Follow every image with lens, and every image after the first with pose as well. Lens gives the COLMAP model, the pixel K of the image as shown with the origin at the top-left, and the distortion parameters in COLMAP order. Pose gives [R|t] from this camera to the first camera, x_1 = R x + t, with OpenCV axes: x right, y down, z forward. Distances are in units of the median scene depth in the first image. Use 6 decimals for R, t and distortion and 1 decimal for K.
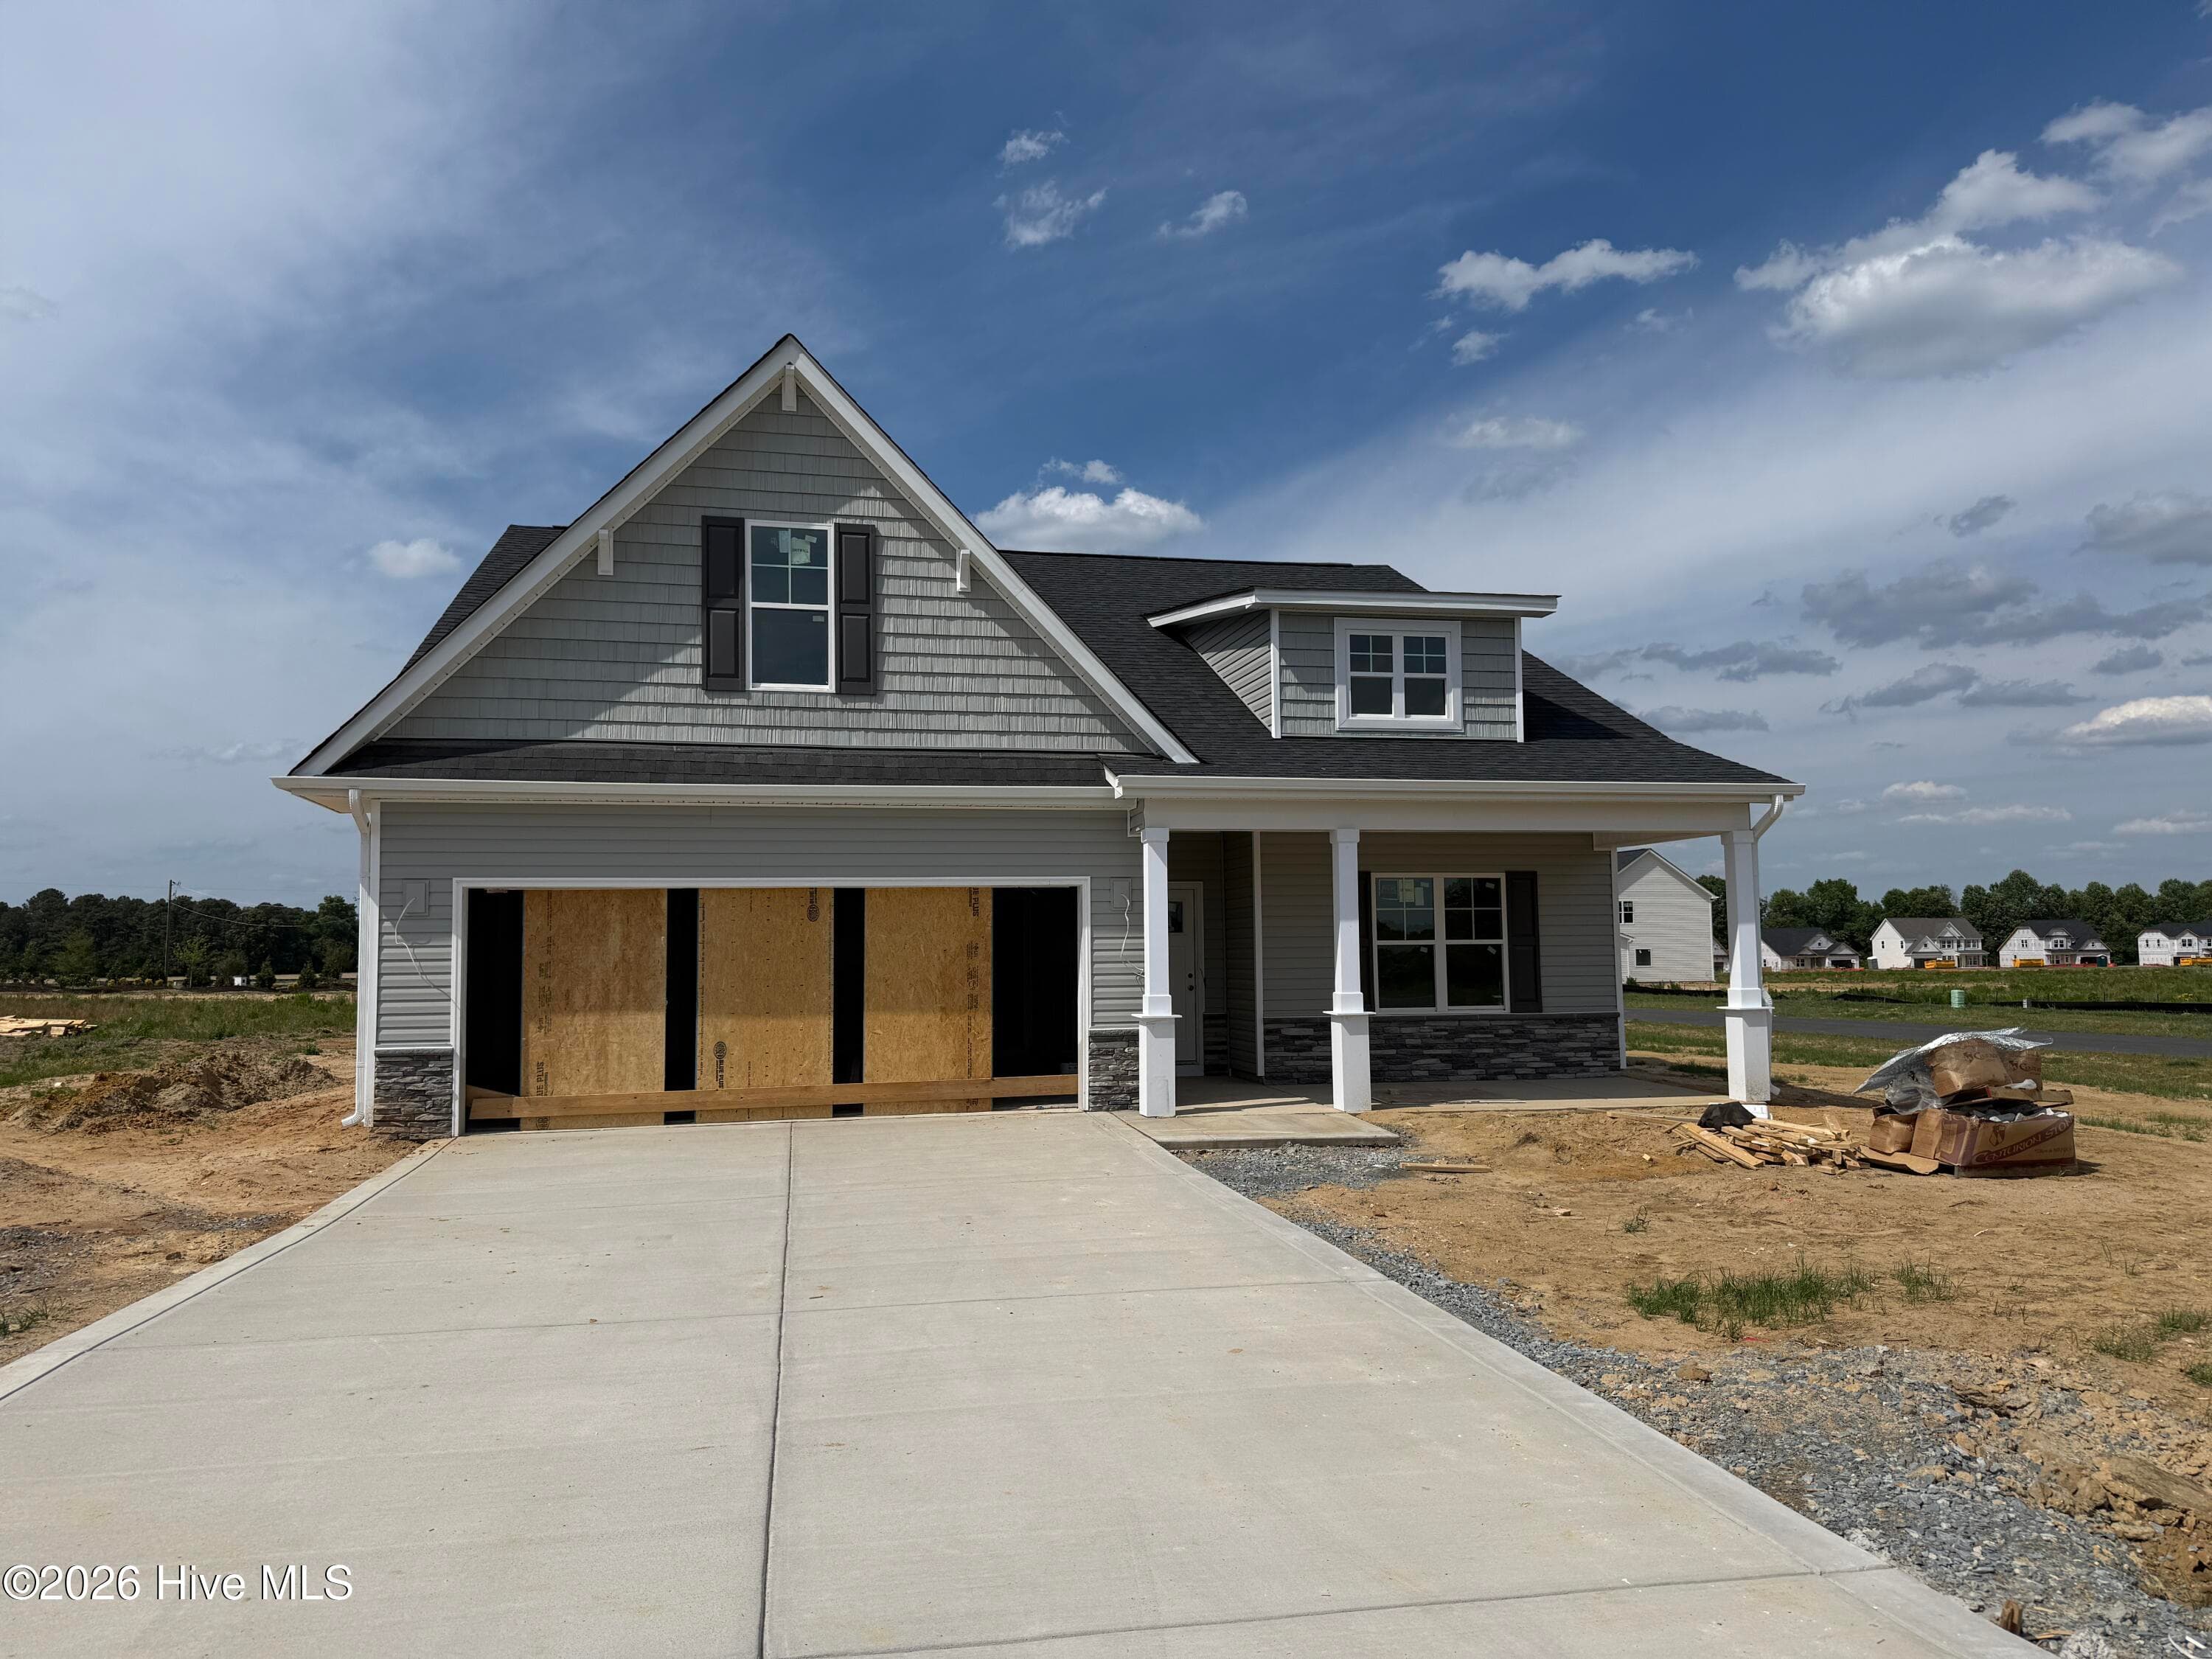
lens RADIAL K [[1496.4, 0, 1106.0], [0, 1496.4, 829.5], [0, 0, 1]] dist [0.056980, -0.000922]
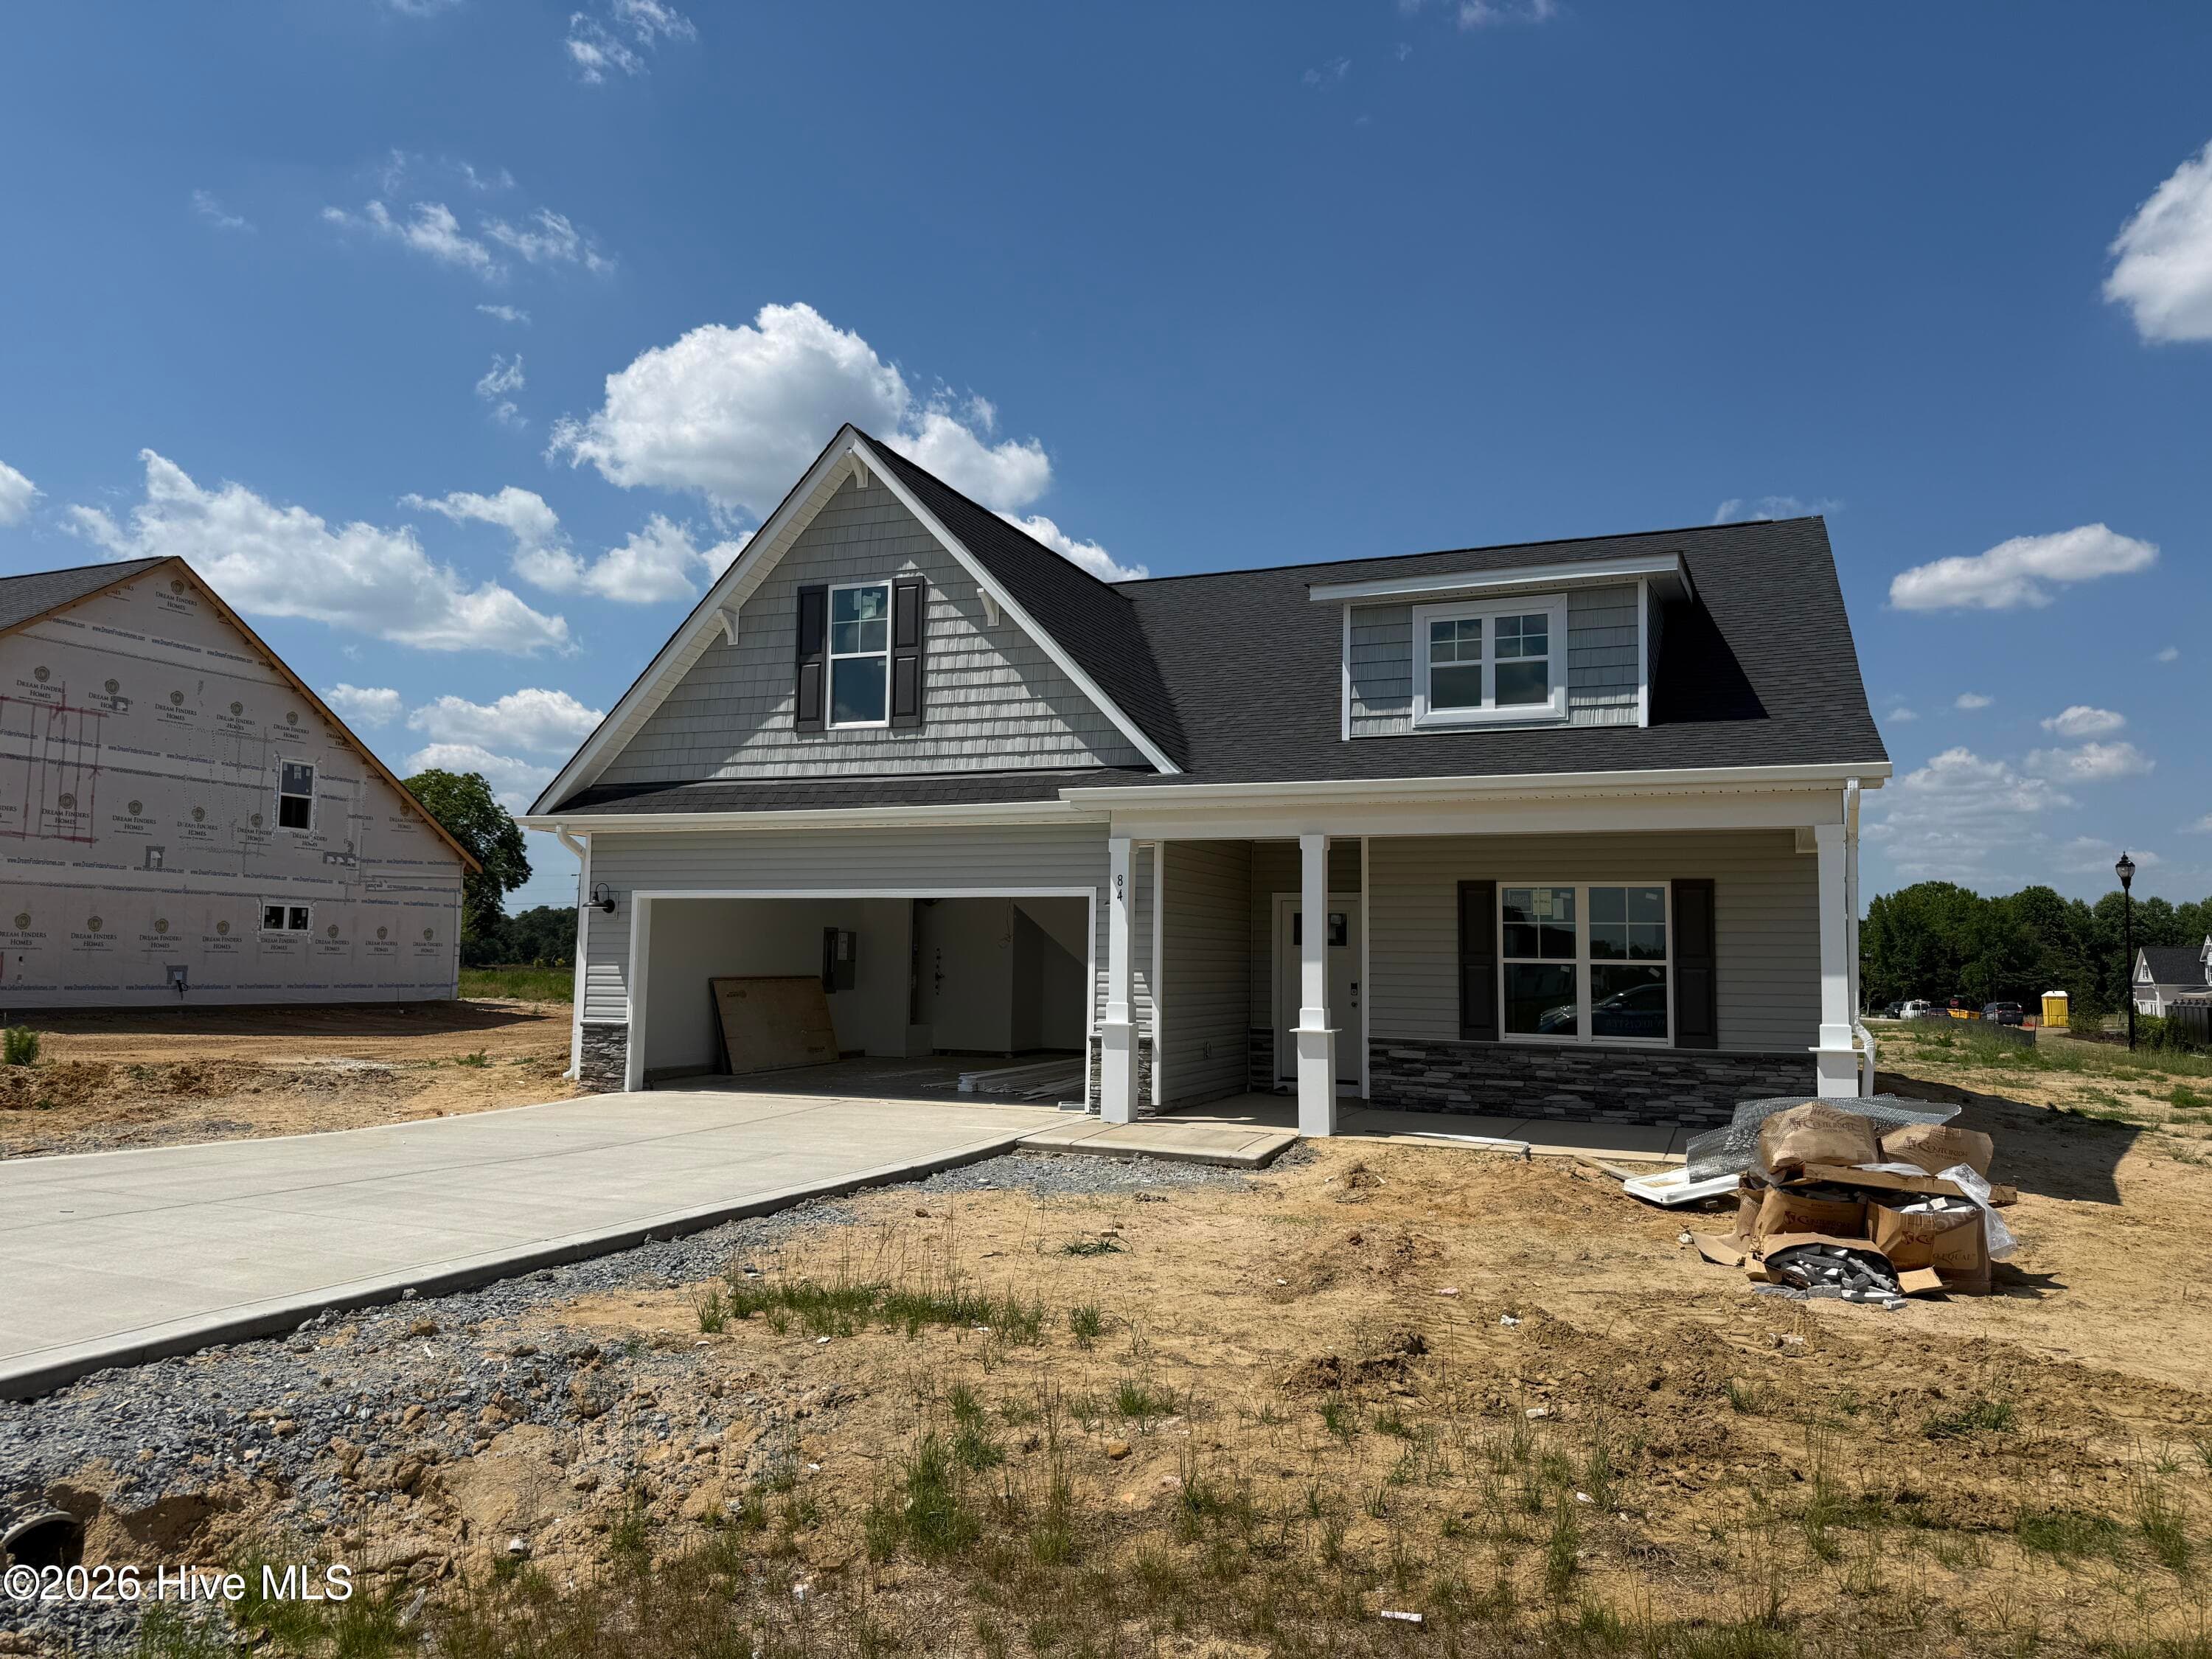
lens RADIAL K [[1525.6, 0, 1159.9], [0, 1525.6, 826.4], [0, 0, 1]] dist [0.057935, 0.000972]
pose [[0.824729, -0.028251, -0.564822, 0.616716], [0.020366, 0.999587, -0.020260, 0.011526], [0.565161, 0.005206, 0.824964, 0.150660]]
